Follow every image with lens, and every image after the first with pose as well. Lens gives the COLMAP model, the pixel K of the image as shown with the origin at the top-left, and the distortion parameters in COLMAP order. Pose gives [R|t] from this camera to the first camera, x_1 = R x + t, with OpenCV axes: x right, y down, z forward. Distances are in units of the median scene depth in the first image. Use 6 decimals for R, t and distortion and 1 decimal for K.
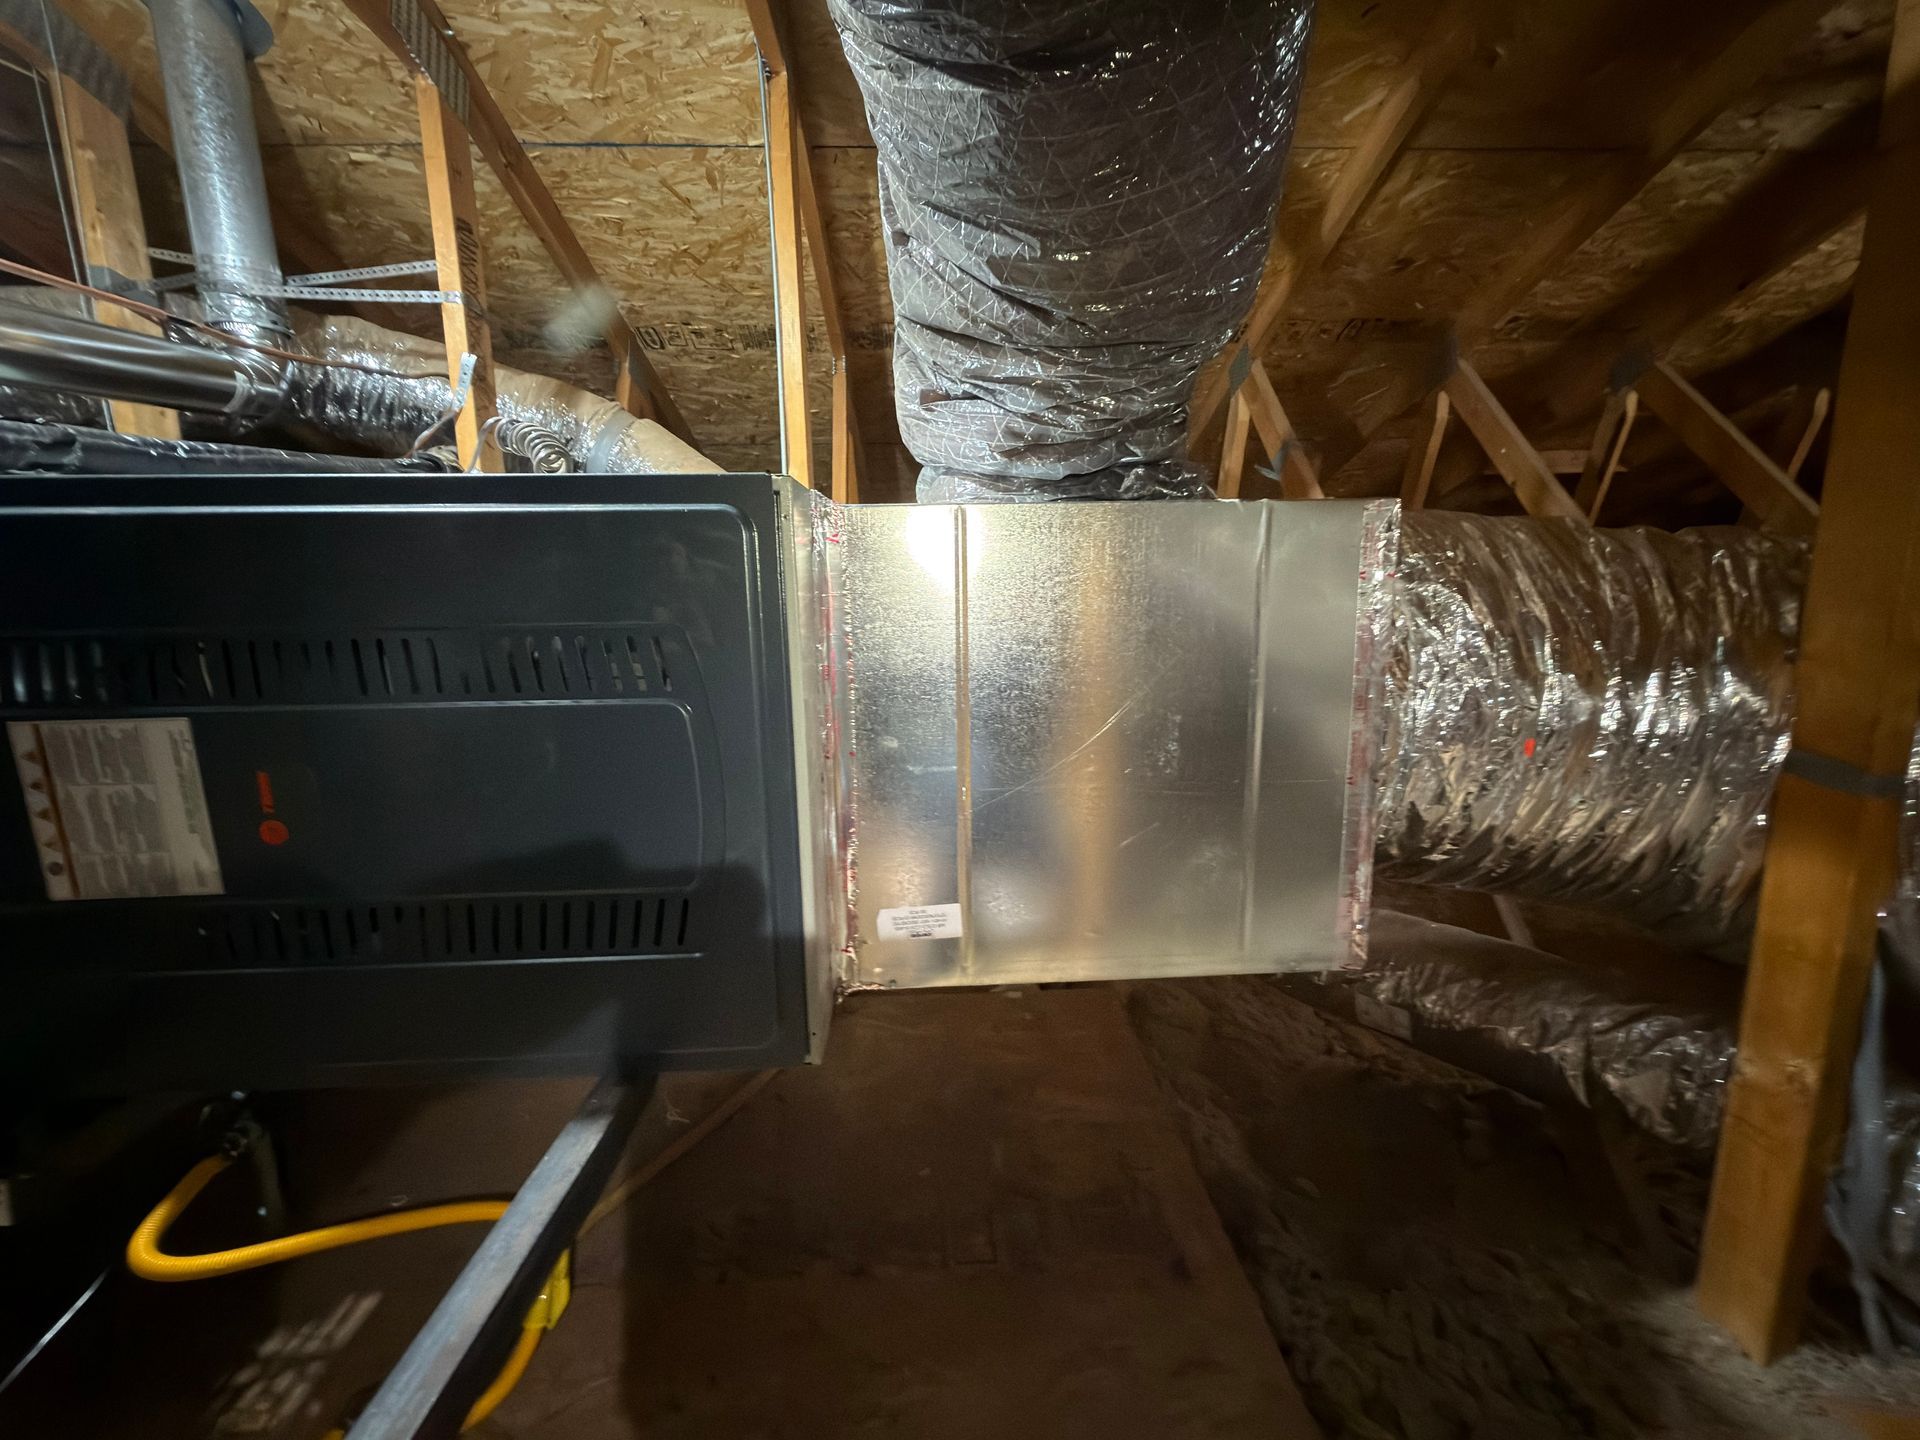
lens RADIAL K [[767.5, 0, 964.5], [0, 767.5, 725.8], [0, 0, 1]] dist [0.001722, 0.000016]
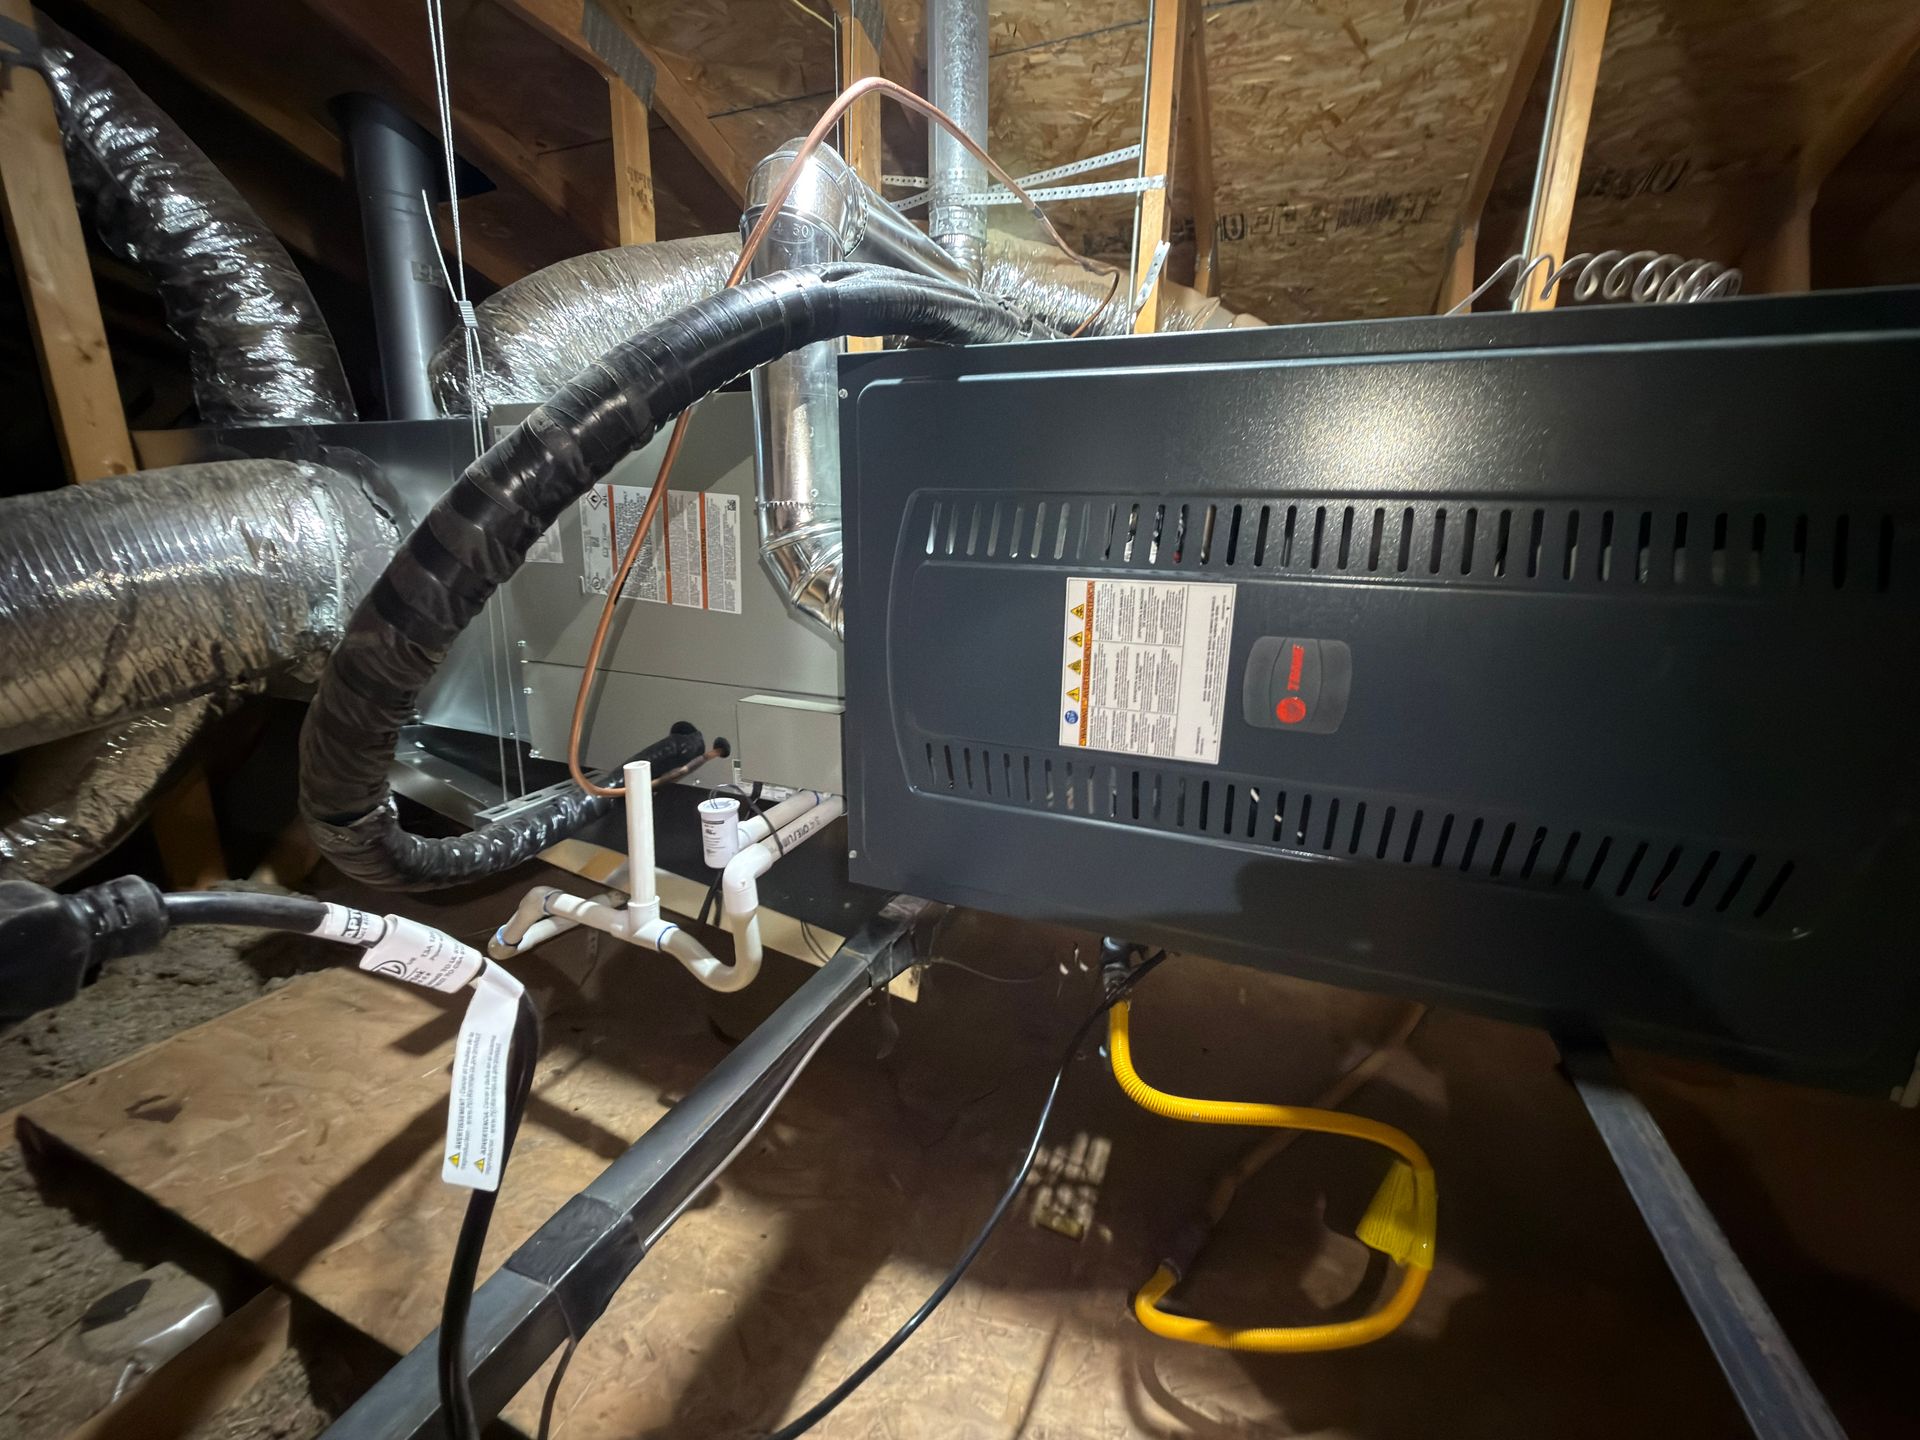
lens RADIAL K [[770.9, 0, 964.1], [0, 770.9, 726.8], [0, 0, 1]] dist [0.001273, 0.000271]
pose [[0.911294, 0.136711, -0.388398, -0.878783], [-0.103706, 0.989070, 0.104817, 0.099155], [0.398482, -0.055240, 0.915511, -0.061835]]
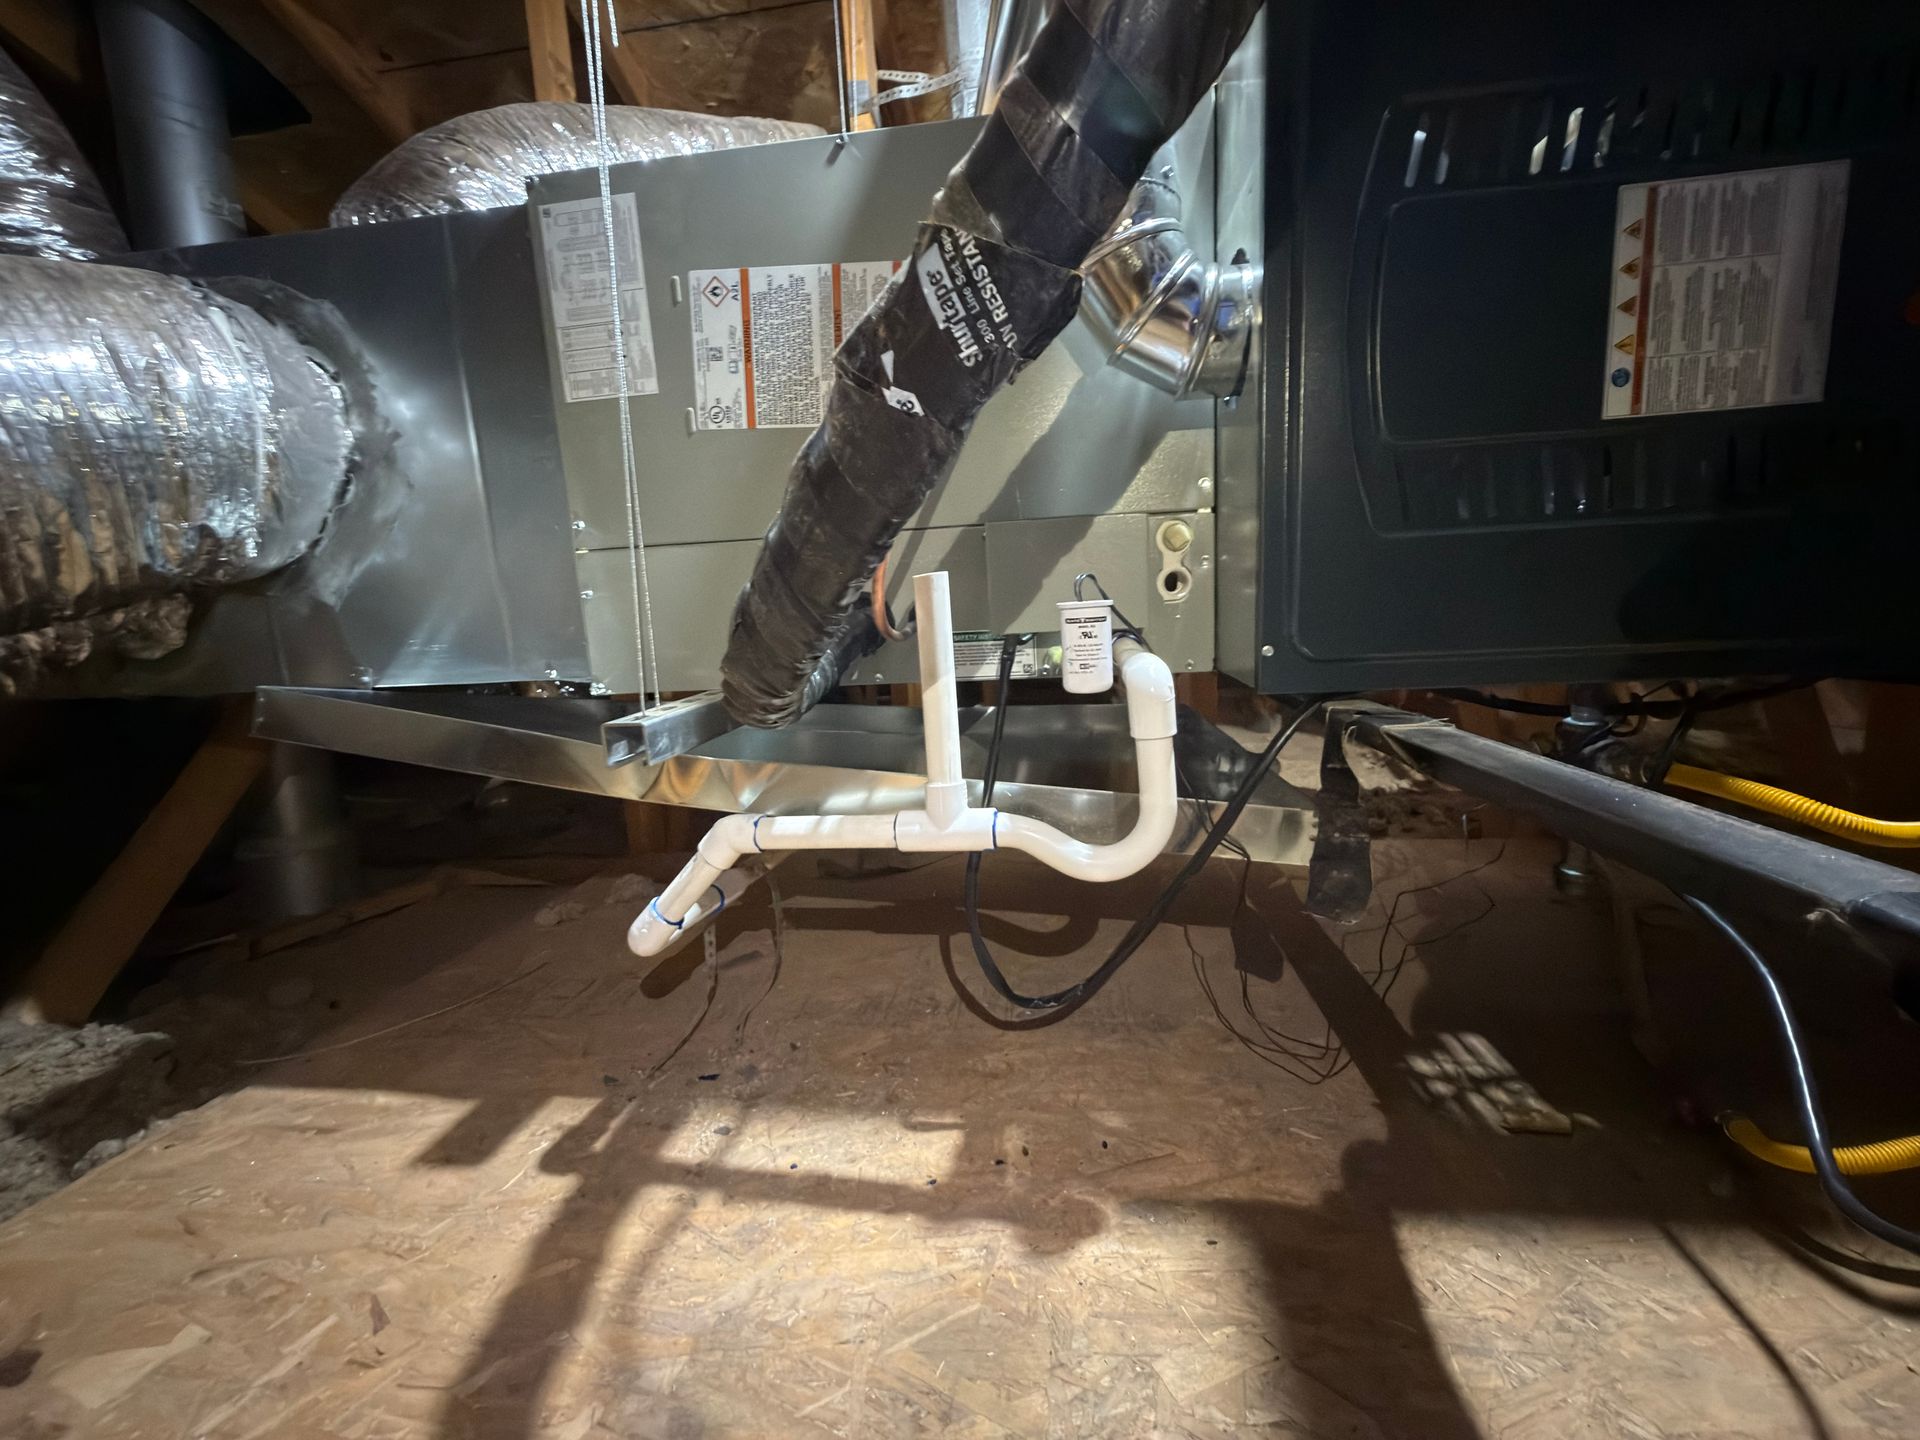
lens RADIAL K [[770.9, 0, 964.1], [0, 770.9, 726.8], [0, 0, 1]] dist [0.001273, 0.000271]
pose [[0.987272, -0.015124, -0.158322, -1.741969], [0.013595, 0.999850, -0.010738, 0.563563], [0.158461, 0.008449, 0.987329, 0.041643]]
